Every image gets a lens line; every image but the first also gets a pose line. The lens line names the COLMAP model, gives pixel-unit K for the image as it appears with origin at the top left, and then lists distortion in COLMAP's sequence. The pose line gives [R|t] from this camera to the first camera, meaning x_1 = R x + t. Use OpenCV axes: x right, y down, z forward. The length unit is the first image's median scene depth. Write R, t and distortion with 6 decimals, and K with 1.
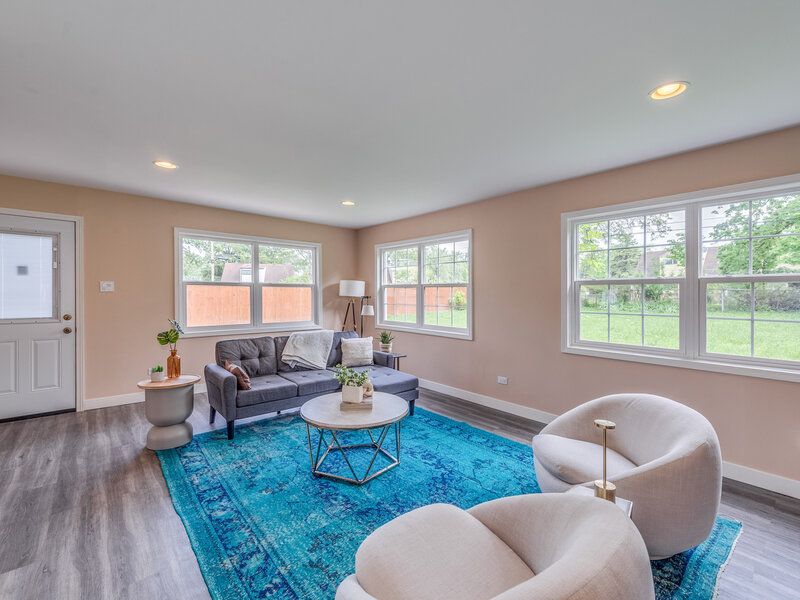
lens RADIAL K [[349.9, 0, 400.0], [0, 349.9, 300.0], [0, 0, 1]] dist [0.019441, -0.000249]
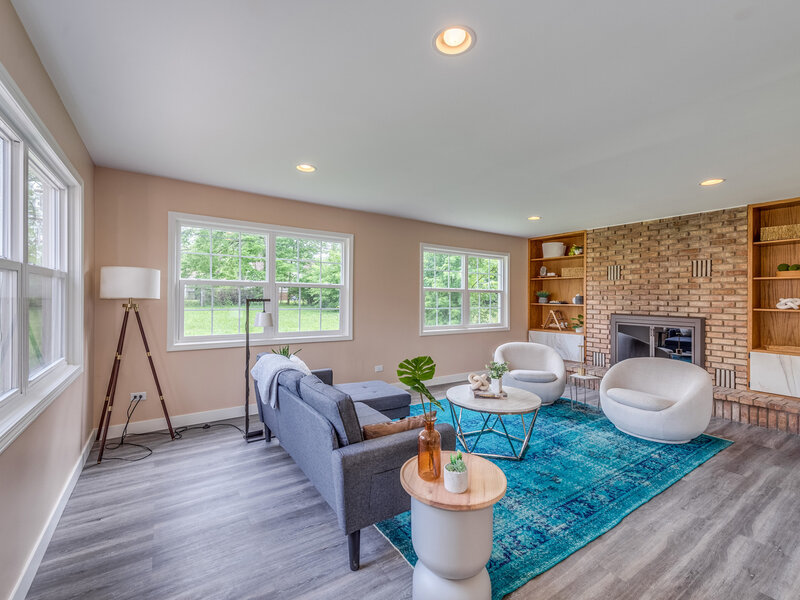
lens RADIAL K [[349.9, 0, 400.0], [0, 349.9, 300.0], [0, 0, 1]] dist [0.019441, -0.000249]
pose [[0.130558, -0.013475, 0.991349, -1.539311], [-0.000066, 0.999908, 0.013600, -0.037361], [-0.991441, -0.001841, 0.130545, 1.349717]]
